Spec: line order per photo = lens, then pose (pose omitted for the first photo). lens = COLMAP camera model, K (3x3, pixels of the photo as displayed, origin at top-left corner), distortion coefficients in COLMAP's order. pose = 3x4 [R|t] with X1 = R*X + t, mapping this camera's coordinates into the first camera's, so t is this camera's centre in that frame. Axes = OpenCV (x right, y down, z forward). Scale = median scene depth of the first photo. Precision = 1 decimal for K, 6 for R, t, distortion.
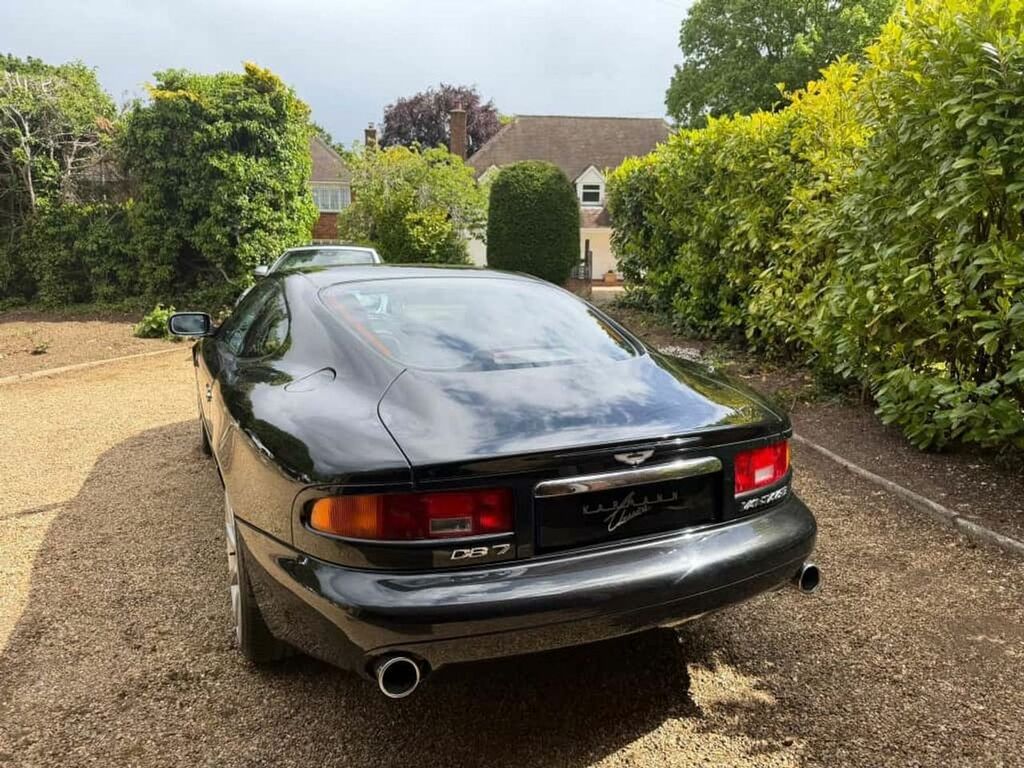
lens RADIAL K [[712.4, 0, 512.9], [0, 712.4, 398.4], [0, 0, 1]] dist [0.041891, -0.052498]
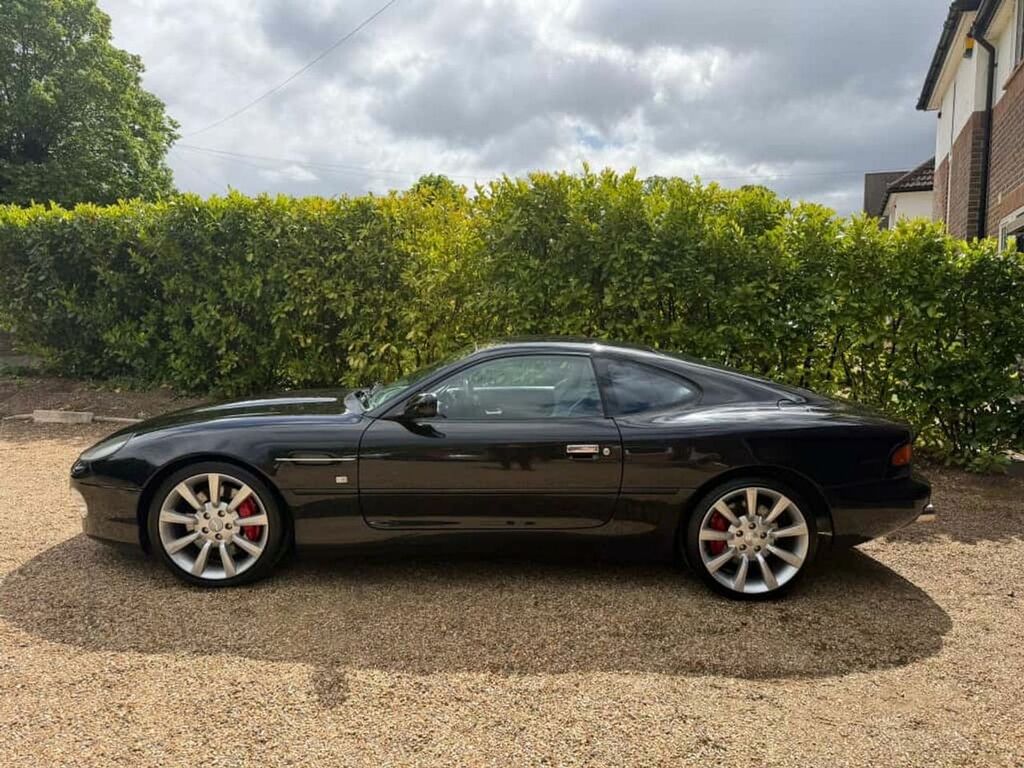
lens RADIAL K [[712.4, 0, 515.9], [0, 712.4, 388.8], [0, 0, 1]] dist [0.041891, -0.052498]
pose [[0.432240, -0.087267, 0.897526, -1.269731], [0.163232, 0.986436, 0.017301, -0.123399], [-0.886862, 0.139027, 0.440622, 0.496957]]
